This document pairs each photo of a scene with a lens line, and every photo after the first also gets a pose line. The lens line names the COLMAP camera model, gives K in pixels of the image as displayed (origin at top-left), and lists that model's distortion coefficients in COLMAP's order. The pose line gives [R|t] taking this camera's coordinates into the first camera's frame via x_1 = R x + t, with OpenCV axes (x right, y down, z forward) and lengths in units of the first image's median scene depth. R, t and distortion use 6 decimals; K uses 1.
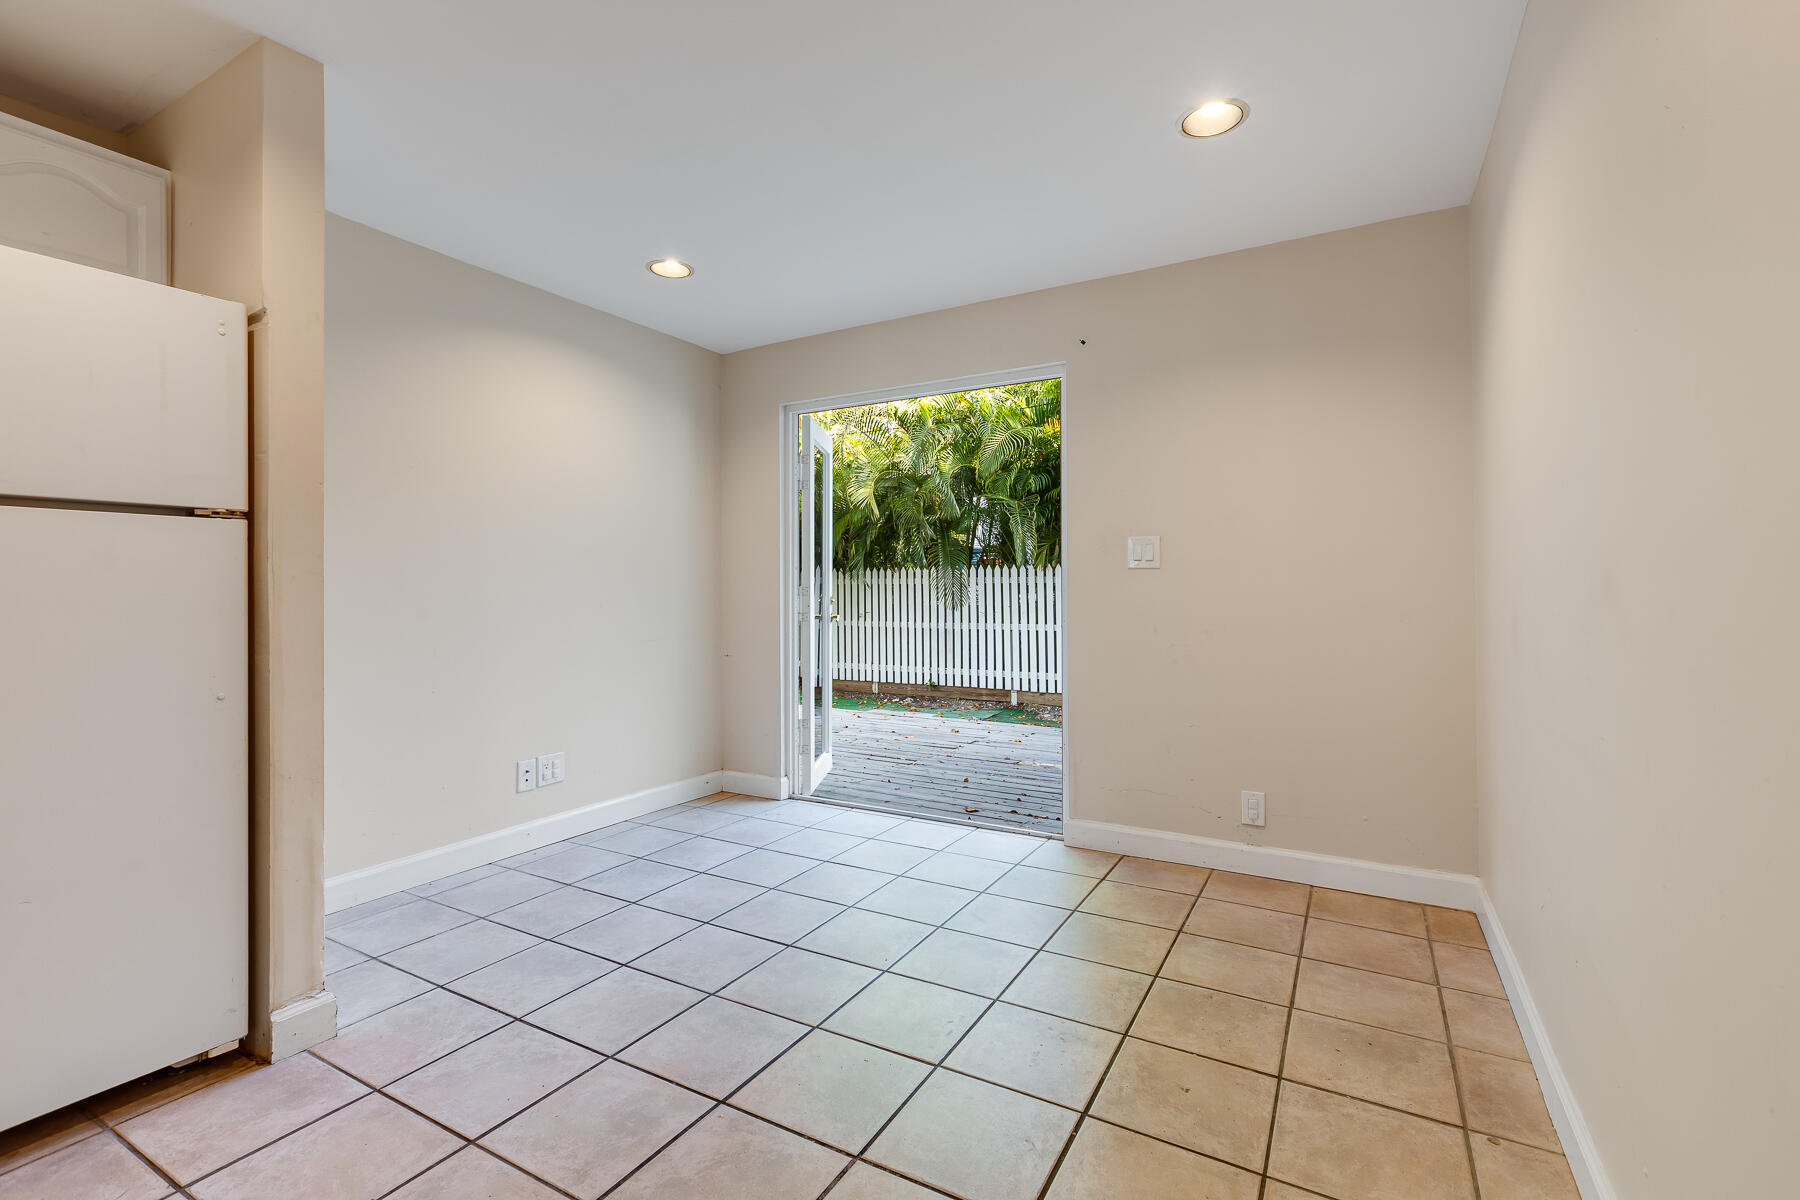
lens RADIAL K [[803.4, 0, 901.5], [0, 803.4, 591.9], [0, 0, 1]] dist [0.001280, 0.000596]
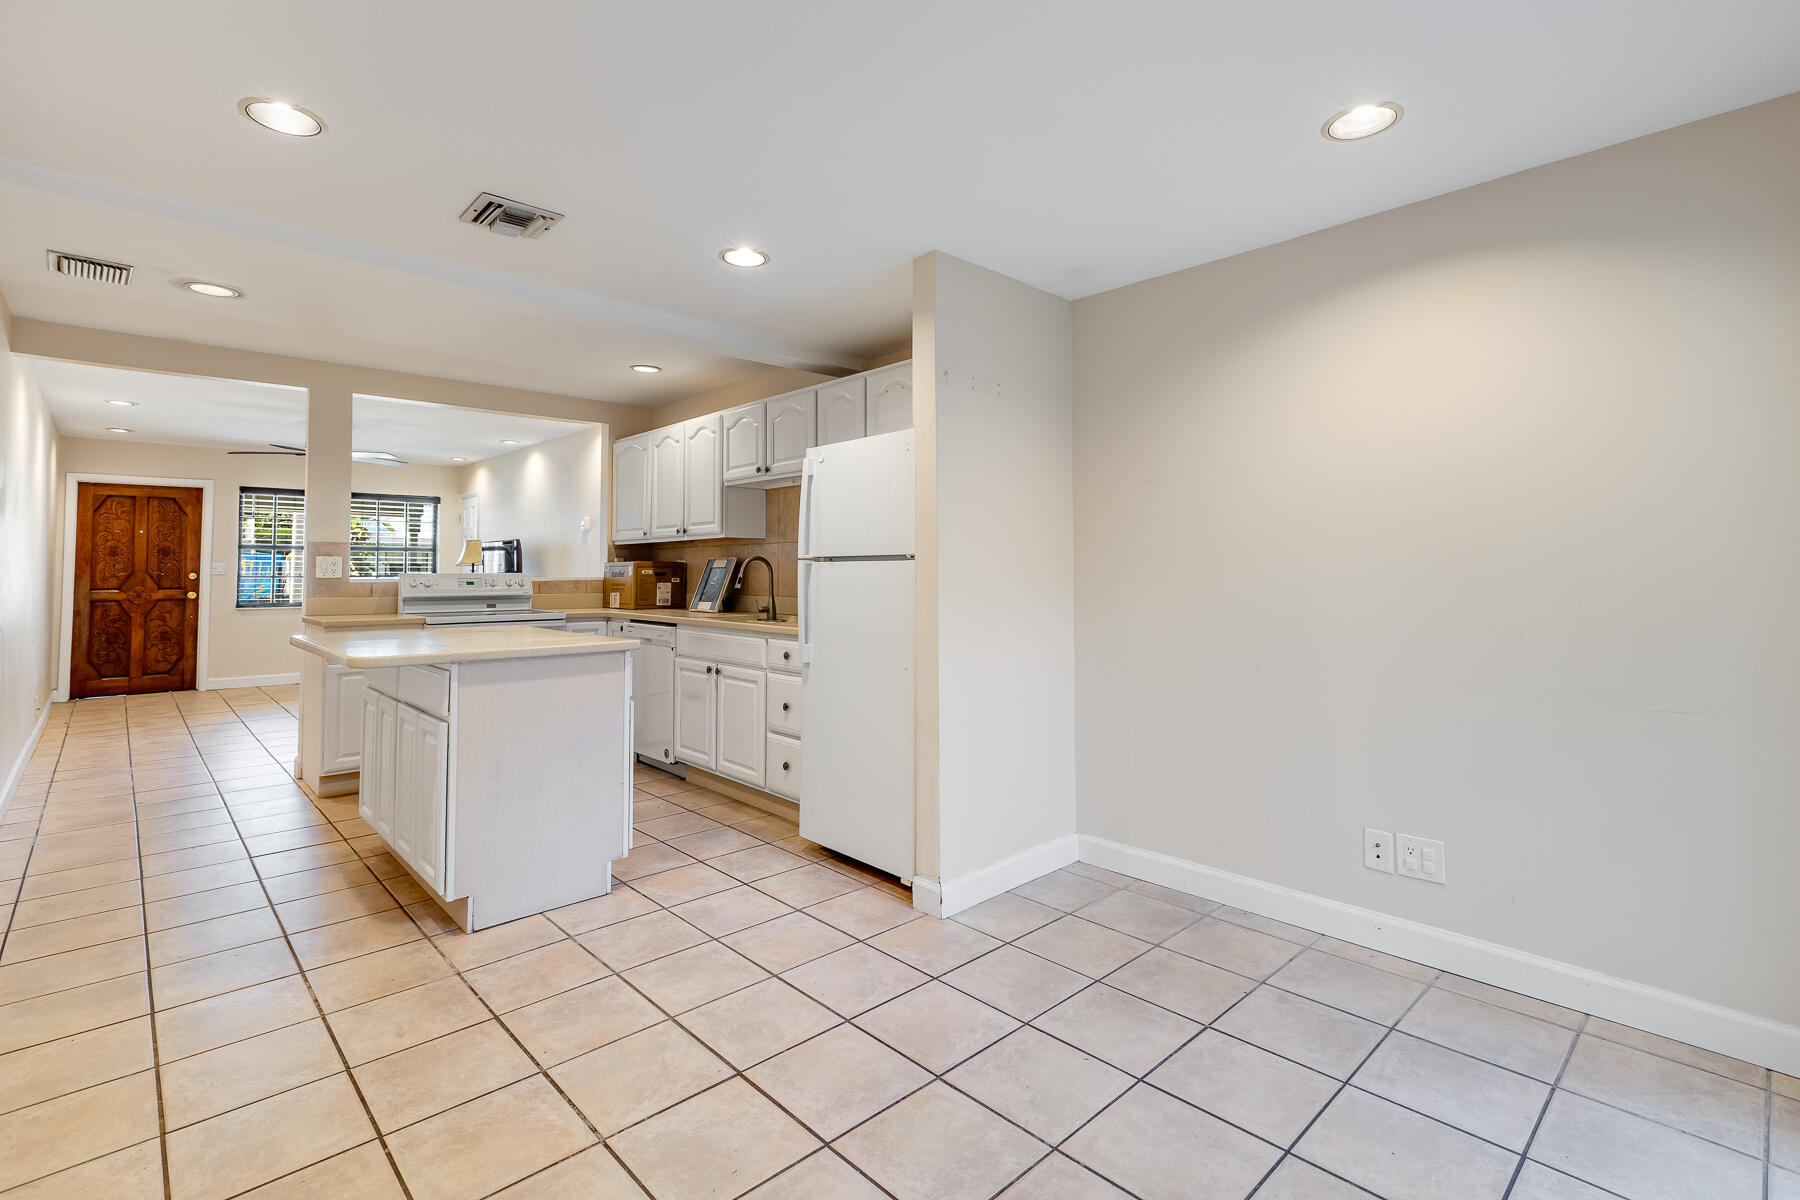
lens RADIAL K [[803.4, 0, 880.3], [0, 803.4, 567.6], [0, 0, 1]] dist [0.001280, 0.000596]
pose [[-0.289514, -0.008341, -0.957137, 0.506218], [0.000184, 0.999962, -0.008770, -0.044289], [0.957174, -0.002716, -0.289502, 0.945416]]
